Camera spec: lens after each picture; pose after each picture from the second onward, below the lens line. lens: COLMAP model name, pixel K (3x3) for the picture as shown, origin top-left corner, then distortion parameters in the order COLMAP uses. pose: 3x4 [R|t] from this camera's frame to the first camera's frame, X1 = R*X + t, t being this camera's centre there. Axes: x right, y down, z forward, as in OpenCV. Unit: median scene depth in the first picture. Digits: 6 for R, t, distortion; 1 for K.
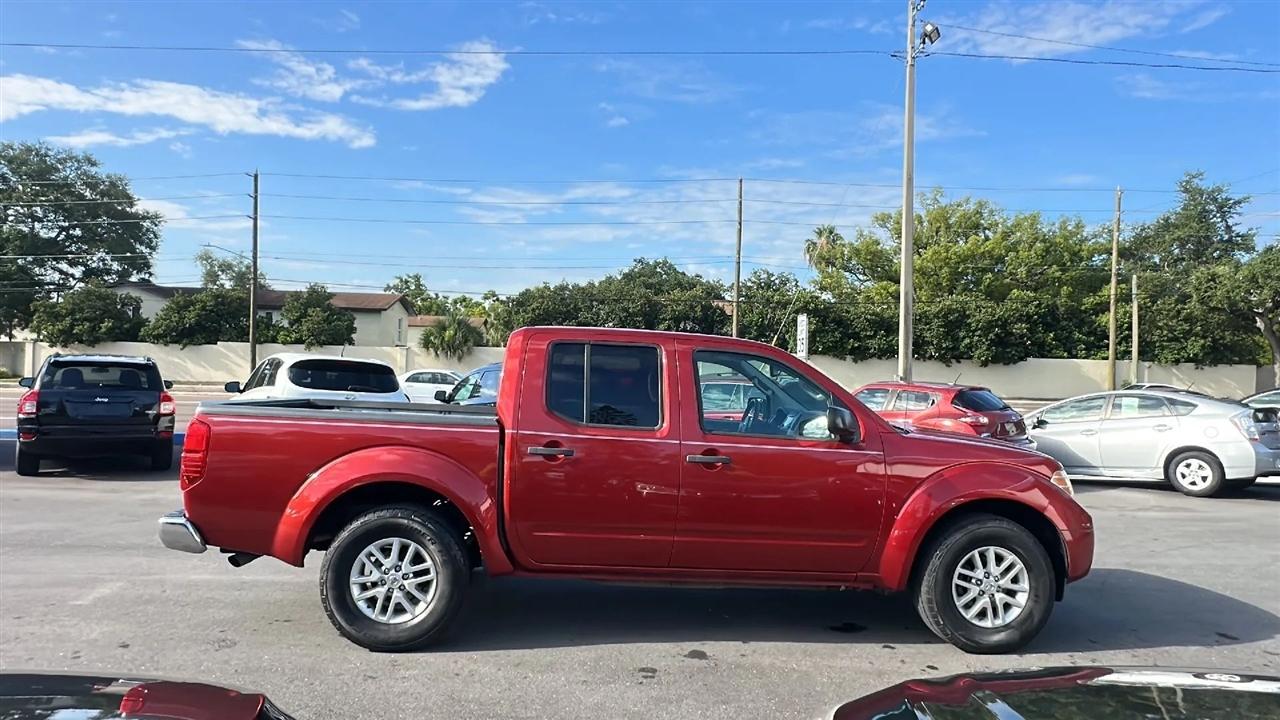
lens RADIAL K [[762.1, 0, 640.0], [0, 762.1, 360.0], [0, 0, 1]] dist [-0.000123, -0.004723]
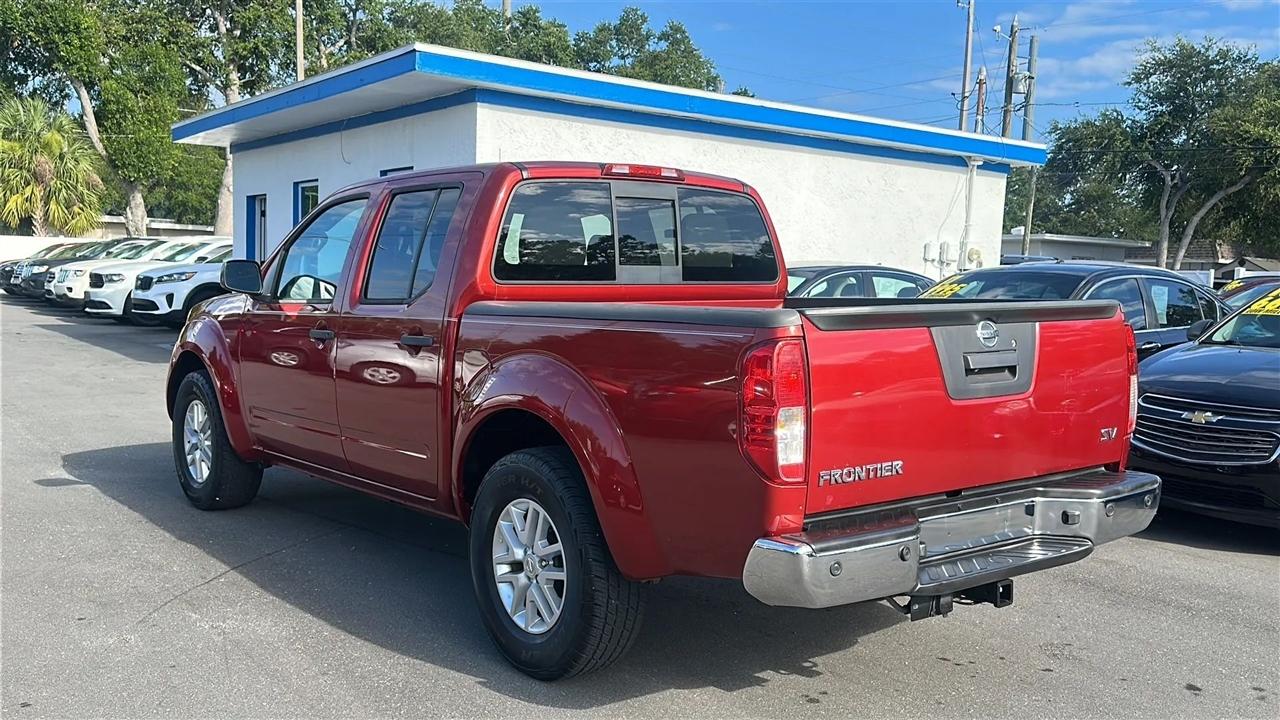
lens RADIAL K [[1149.2, 0, 640.0], [0, 1149.2, 360.0], [0, 0, 1]] dist [0.189577, -0.382434]
pose [[-0.557887, -0.113751, 0.822085, -0.110778], [-0.052374, 0.993413, 0.101916, 0.002666], [-0.828263, 0.013802, -0.560170, 0.178728]]
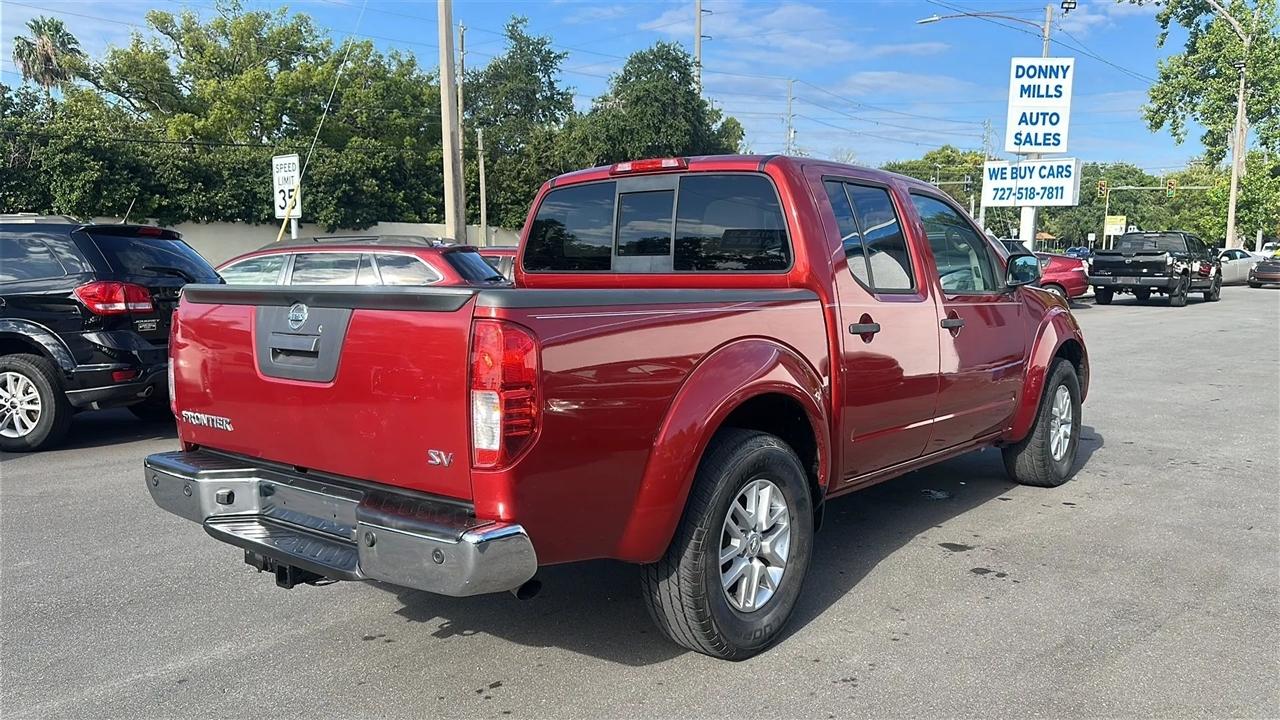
lens RADIAL K [[981.3, 0, 640.0], [0, 981.3, 360.0], [0, 0, 1]] dist [0.123606, -0.194239]
pose [[0.684641, -0.104362, 0.721370, -0.091924], [0.007782, 0.990687, 0.135939, 0.001782], [-0.728839, -0.087455, 0.679077, 0.048528]]
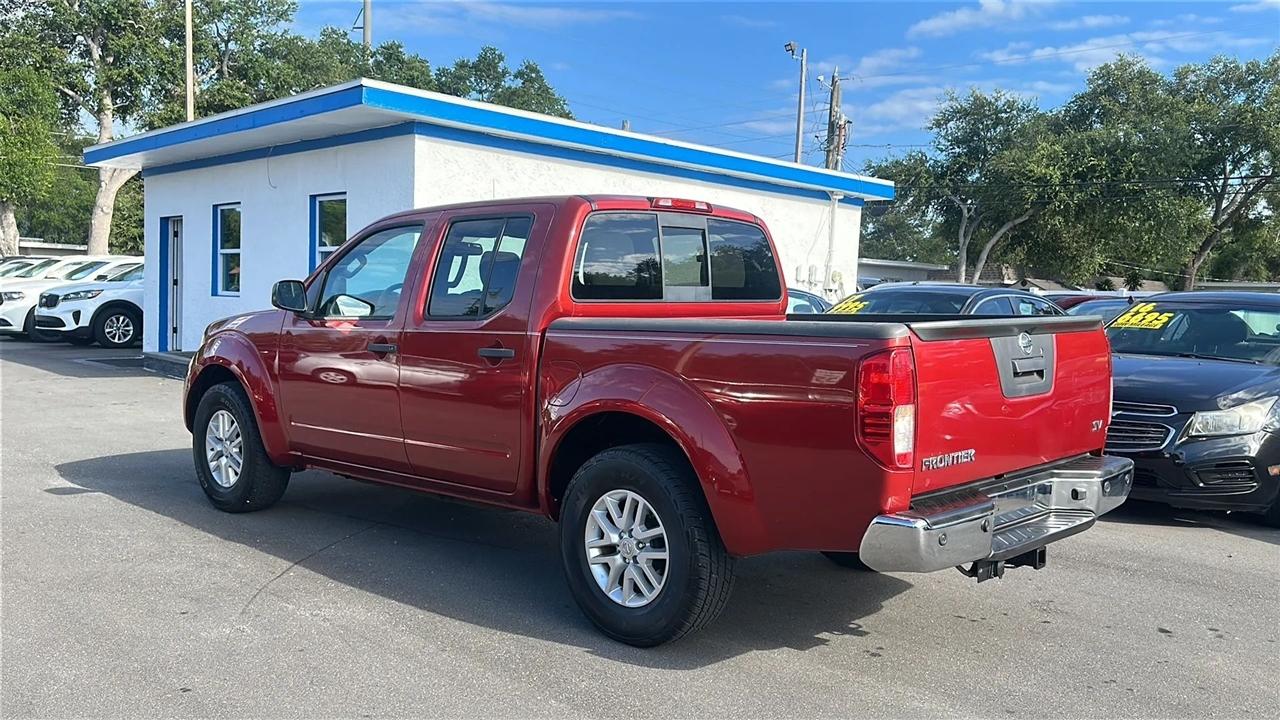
lens RADIAL K [[1051.4, 0, 640.0], [0, 1051.4, 360.0], [0, 0, 1]] dist [0.158564, -0.291591]
pose [[-0.664706, -0.100885, 0.740263, -0.102568], [-0.056534, 0.994792, 0.084810, 0.003441], [-0.744963, 0.014524, -0.666947, 0.197433]]
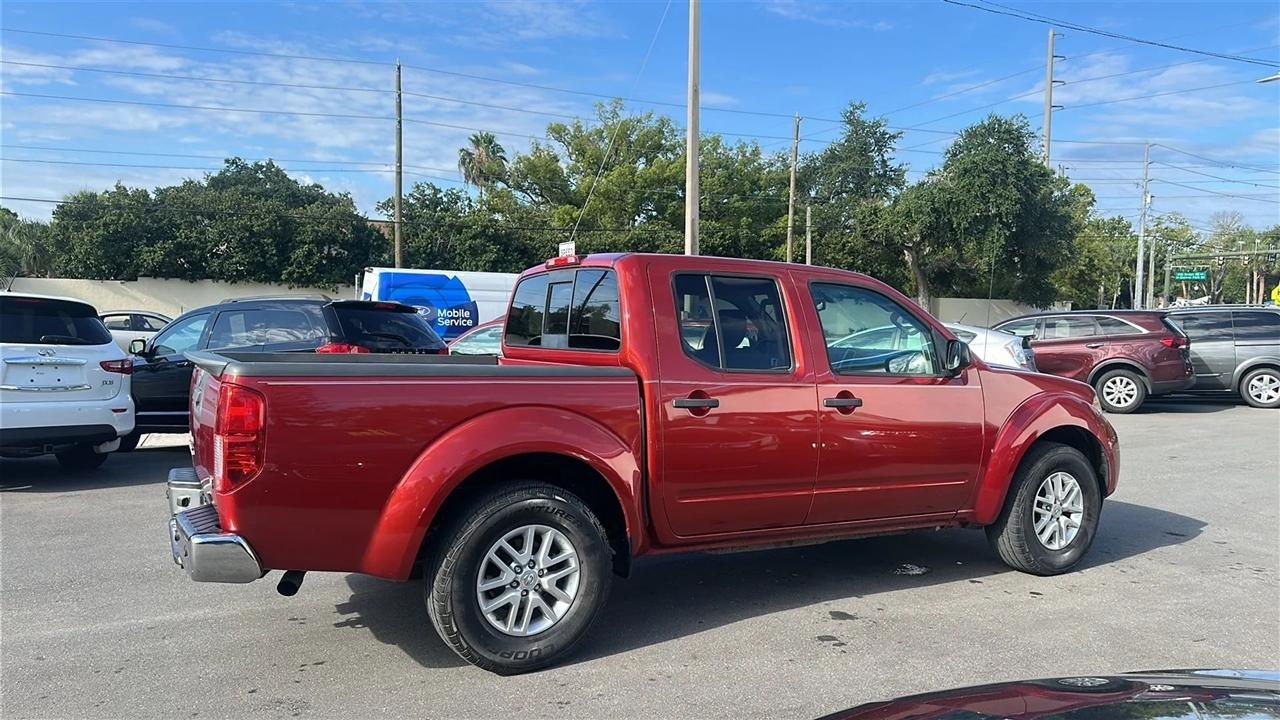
lens RADIAL K [[909.8, 0, 640.0], [0, 909.8, 360.0], [0, 0, 1]] dist [0.123999, -0.173783]
pose [[0.905233, -0.035667, 0.423416, -0.057200], [0.005878, 0.997427, 0.071452, 0.000026], [-0.424875, -0.062192, 0.903113, 0.011614]]
